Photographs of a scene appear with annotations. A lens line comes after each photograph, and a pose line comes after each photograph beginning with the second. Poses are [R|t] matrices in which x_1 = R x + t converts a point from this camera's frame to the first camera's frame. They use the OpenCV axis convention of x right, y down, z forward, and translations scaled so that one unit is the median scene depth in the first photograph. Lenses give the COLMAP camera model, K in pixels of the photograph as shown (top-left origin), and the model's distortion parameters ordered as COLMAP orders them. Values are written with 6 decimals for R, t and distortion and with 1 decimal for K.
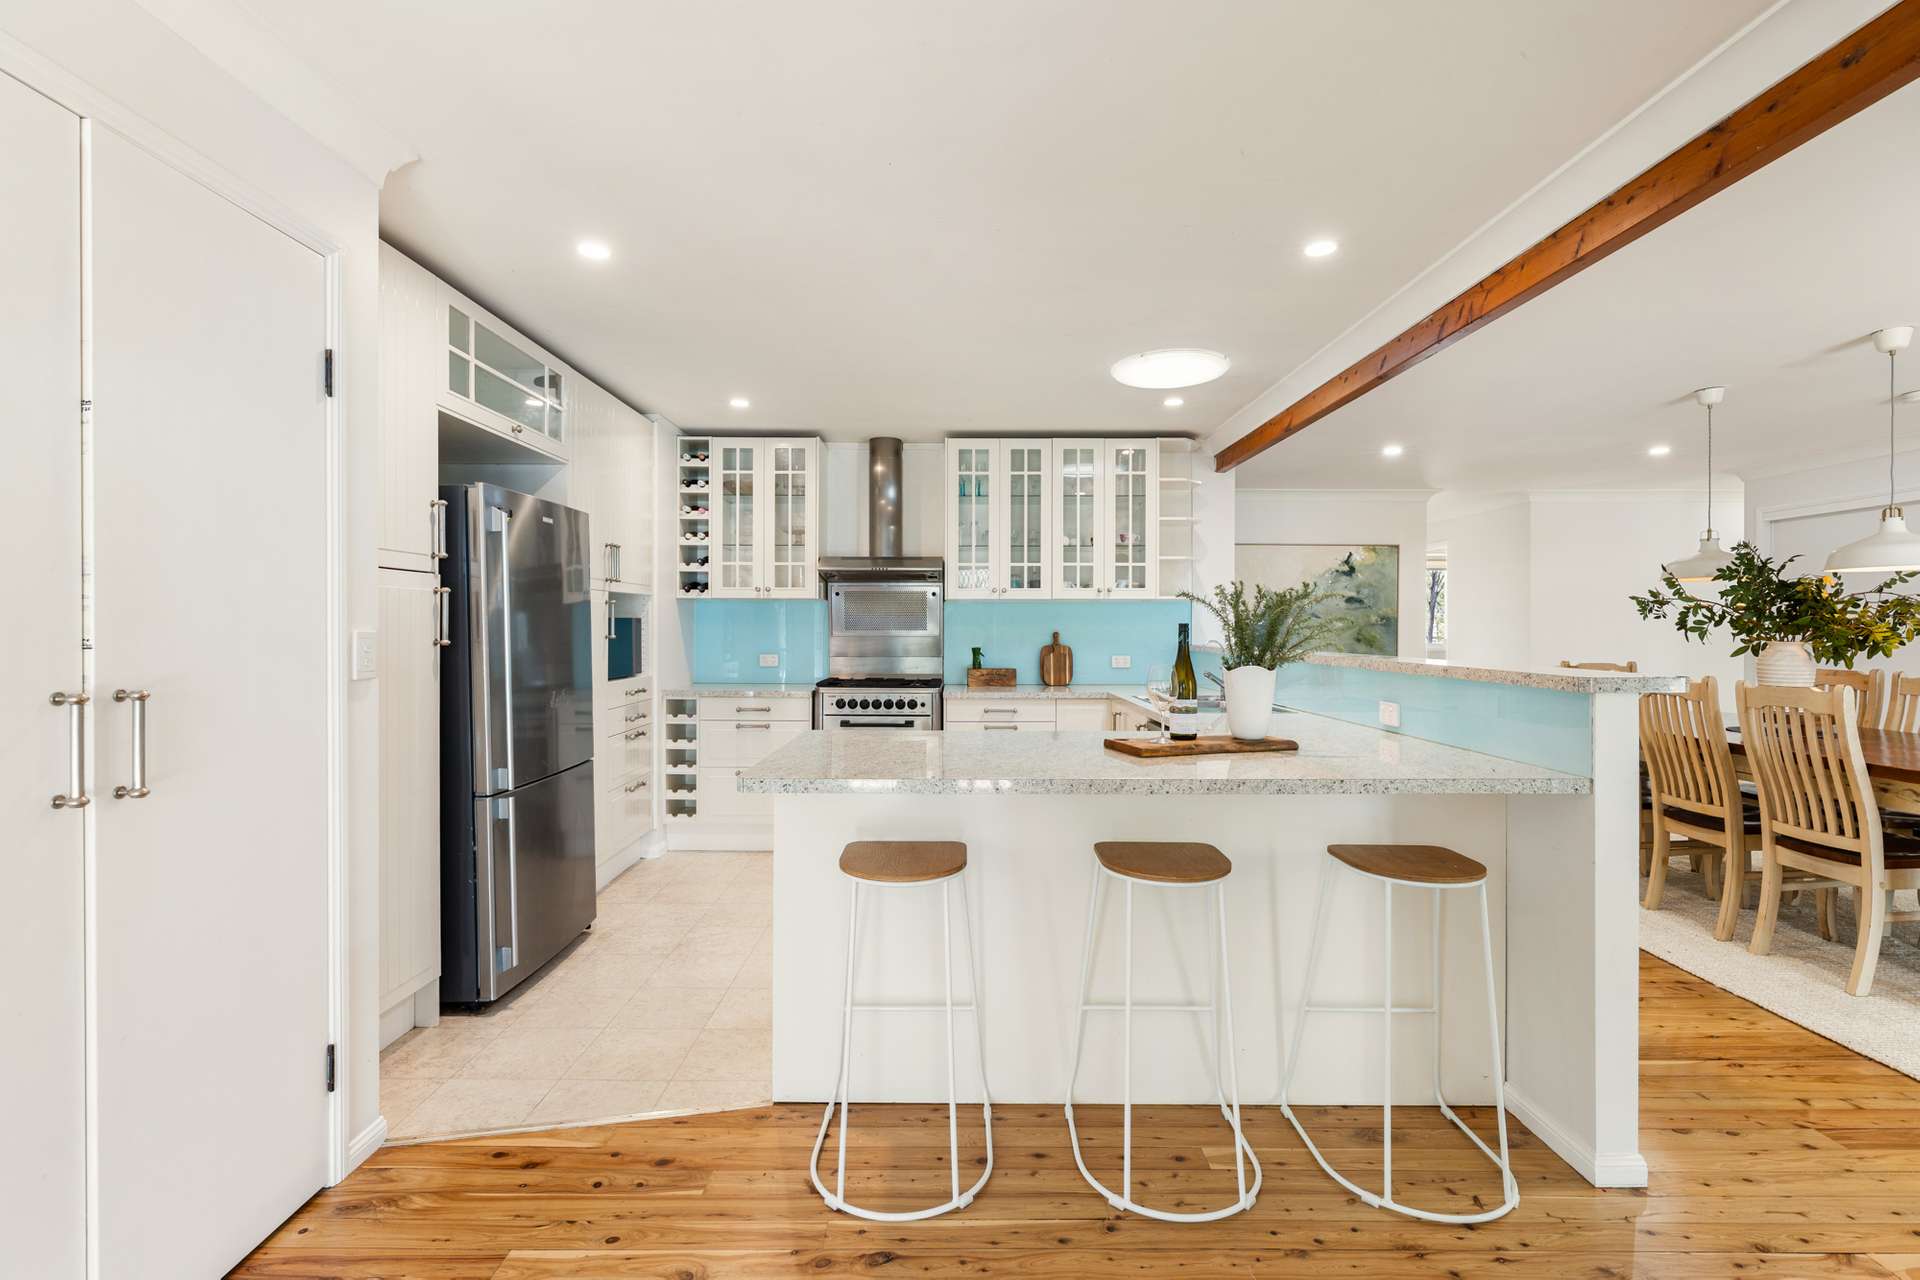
lens RADIAL K [[866.5, 0, 951.5], [0, 866.5, 631.7], [0, 0, 1]] dist [-0.007712, 0.002620]
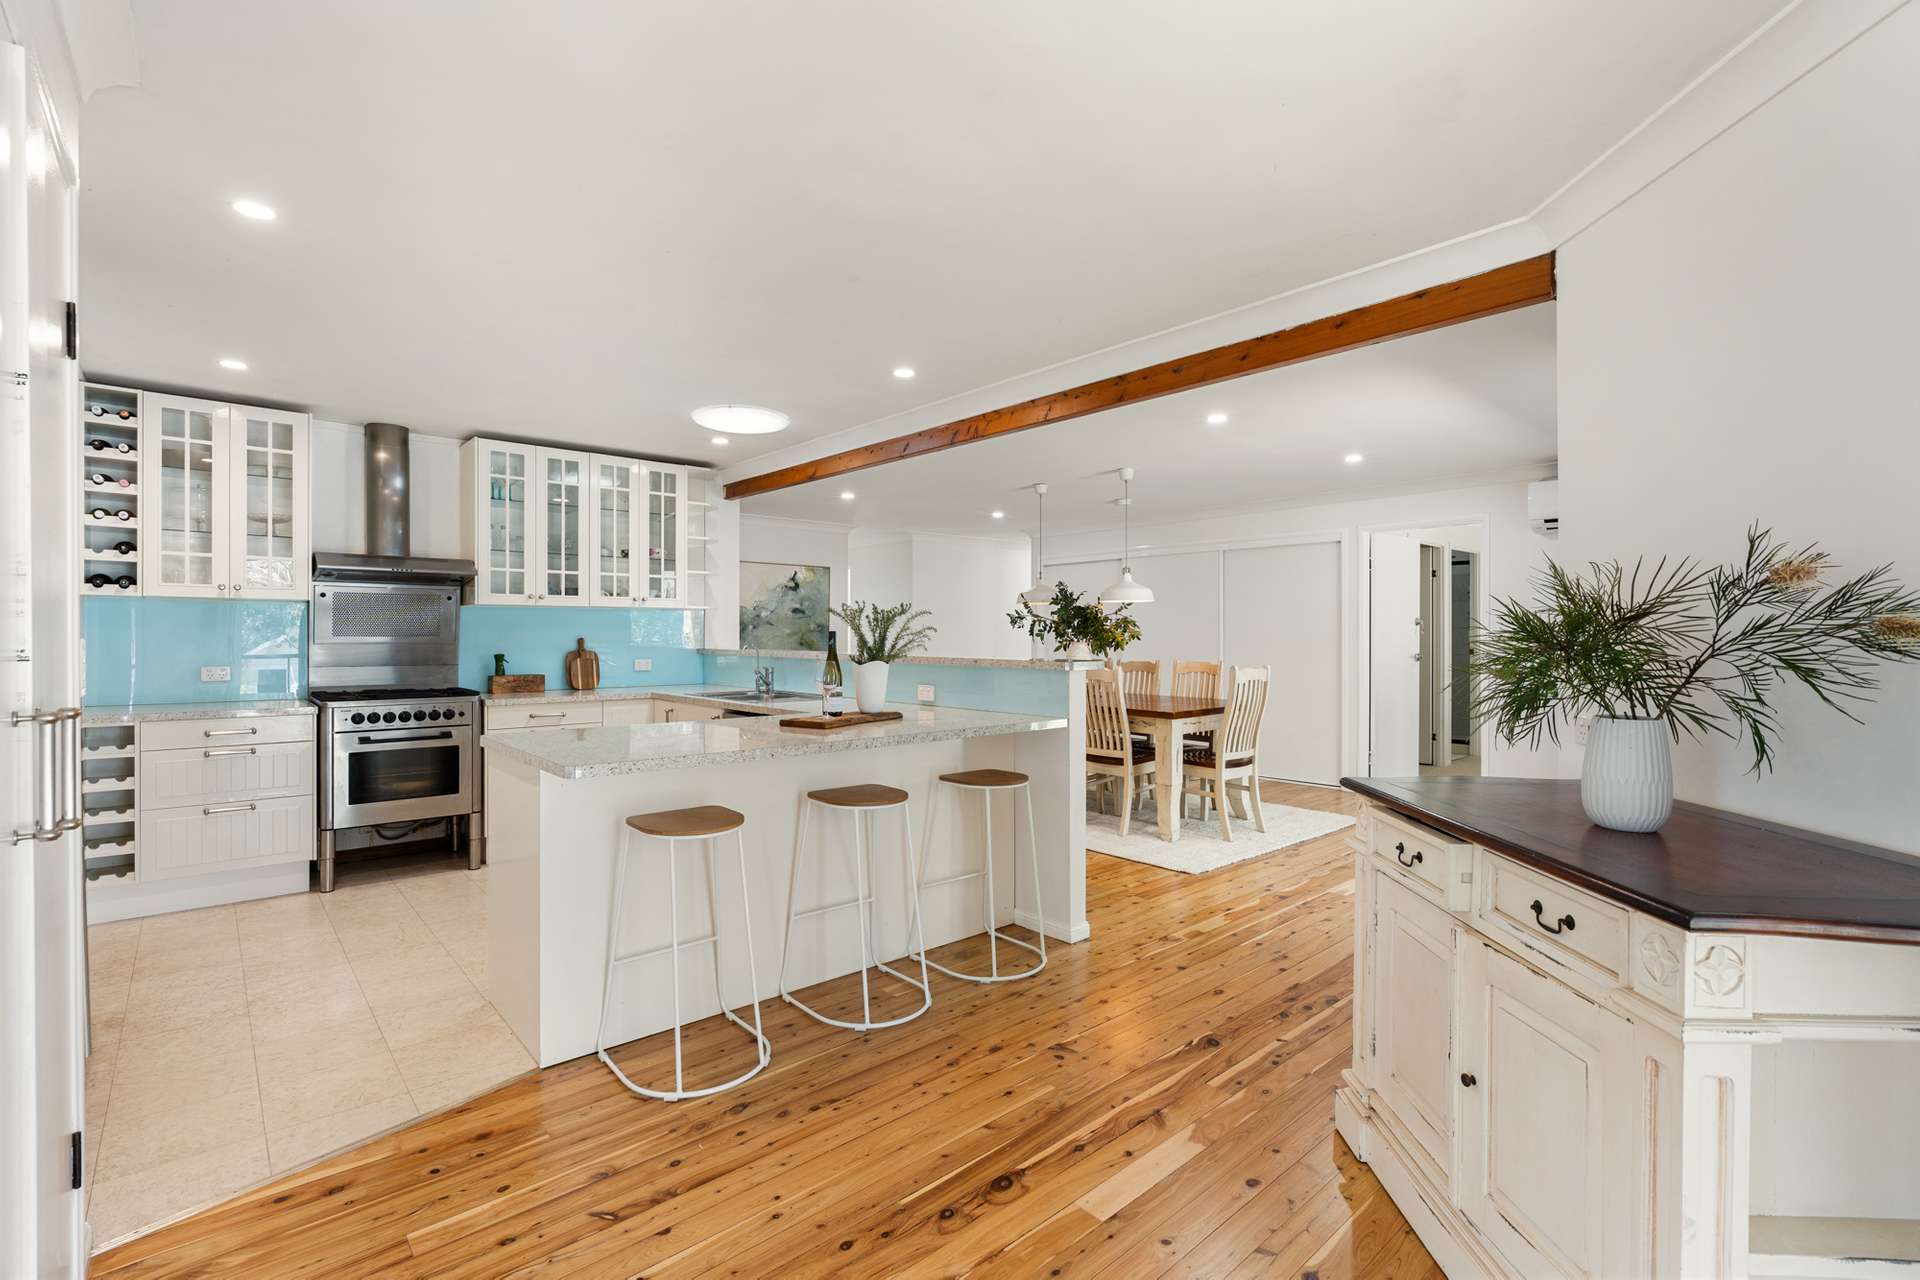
lens RADIAL K [[866.5, 0, 961.2], [0, 866.5, 640.1], [0, 0, 1]] dist [-0.007712, 0.002620]
pose [[0.744081, -0.004687, 0.668073, -0.309268], [0.002188, 0.999987, 0.004579, -0.000872], [-0.668086, -0.001945, 0.744081, -0.095380]]
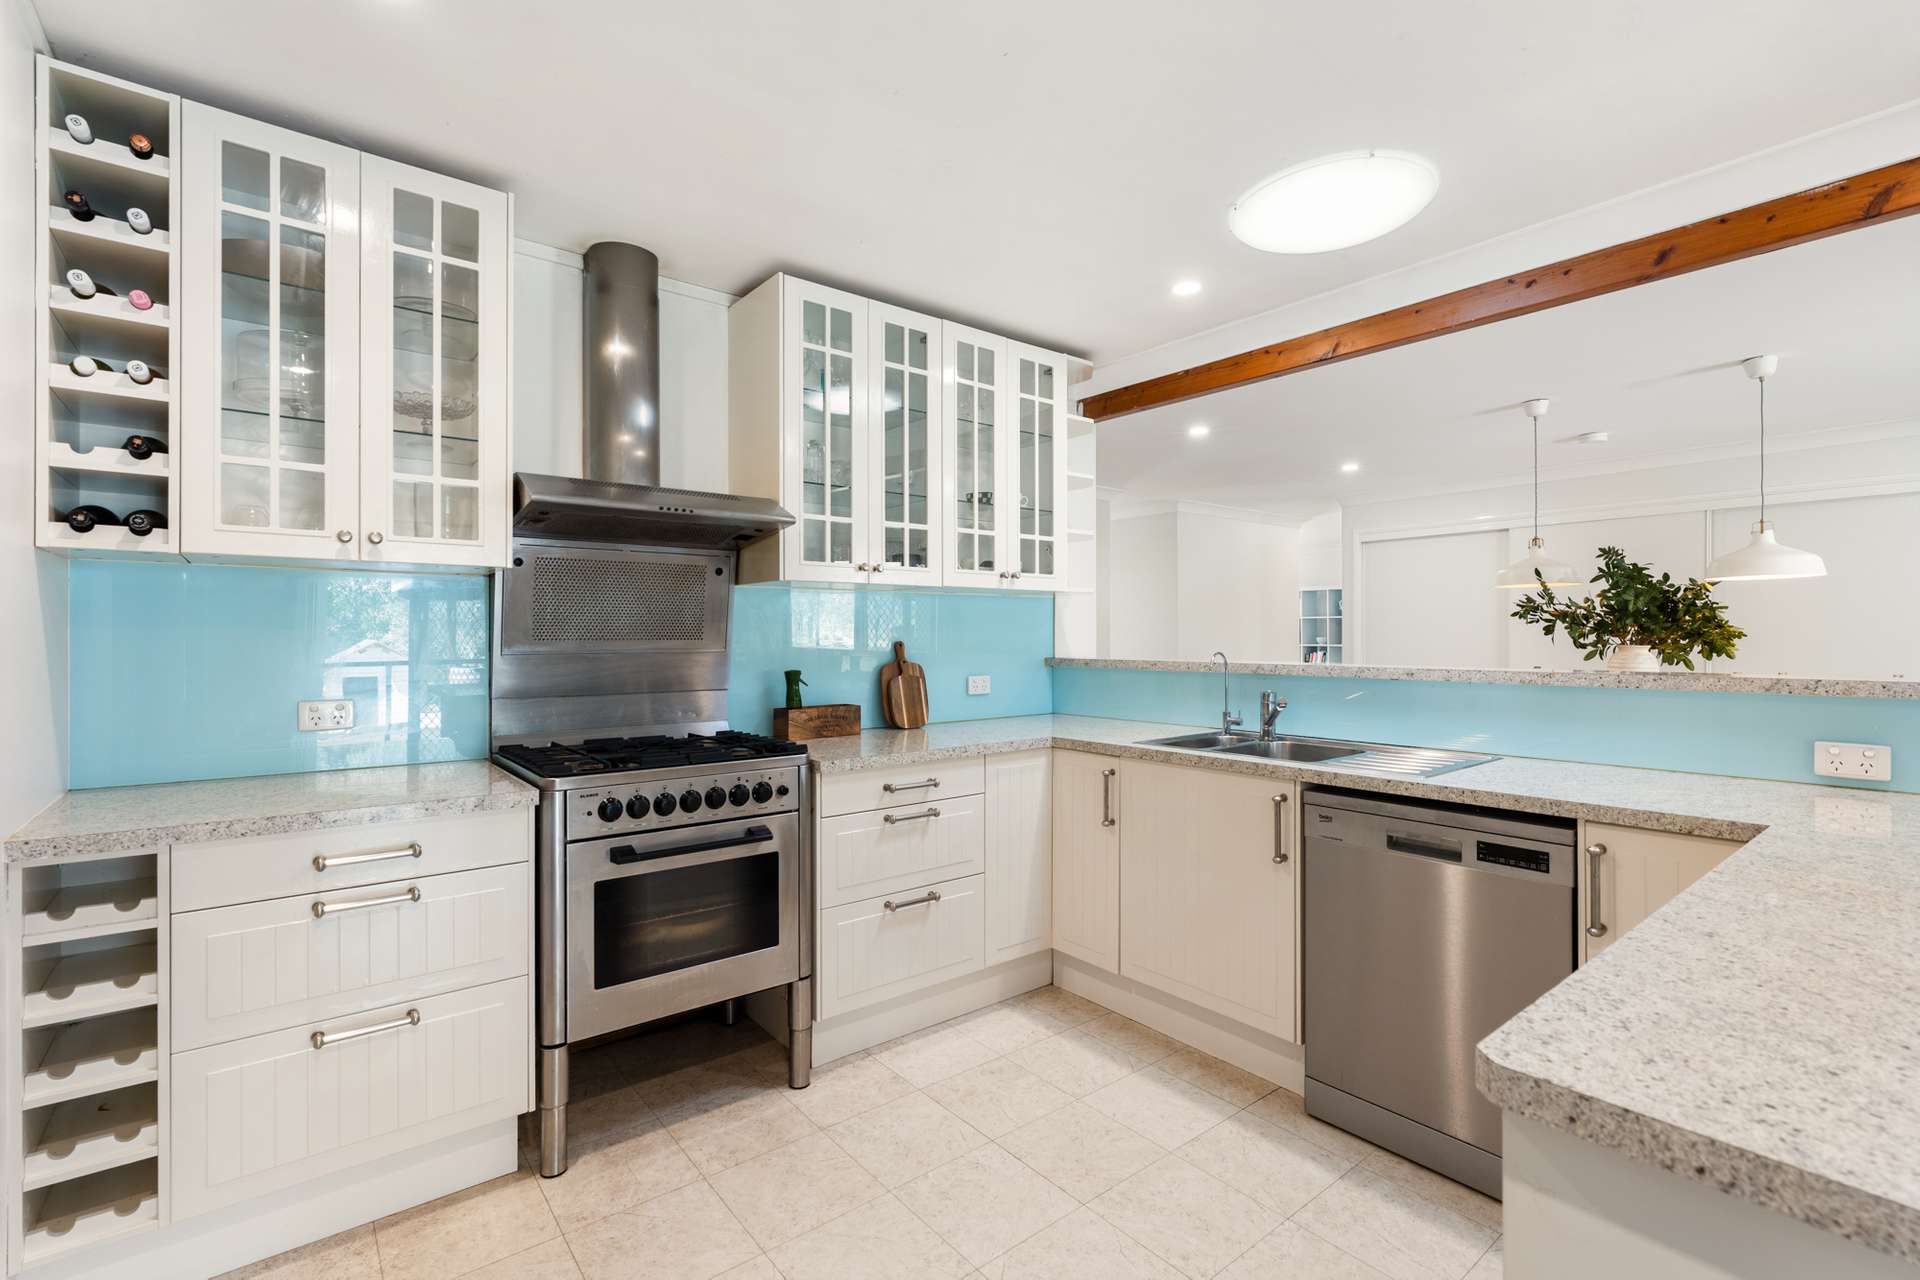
lens RADIAL K [[866.5, 0, 961.1], [0, 866.5, 636.2], [0, 0, 1]] dist [-0.007712, 0.002620]
pose [[0.776478, -0.003526, 0.630135, -0.314215], [0.005697, 0.999983, -0.001425, -0.002771], [-0.630119, 0.004696, 0.776485, 0.656762]]
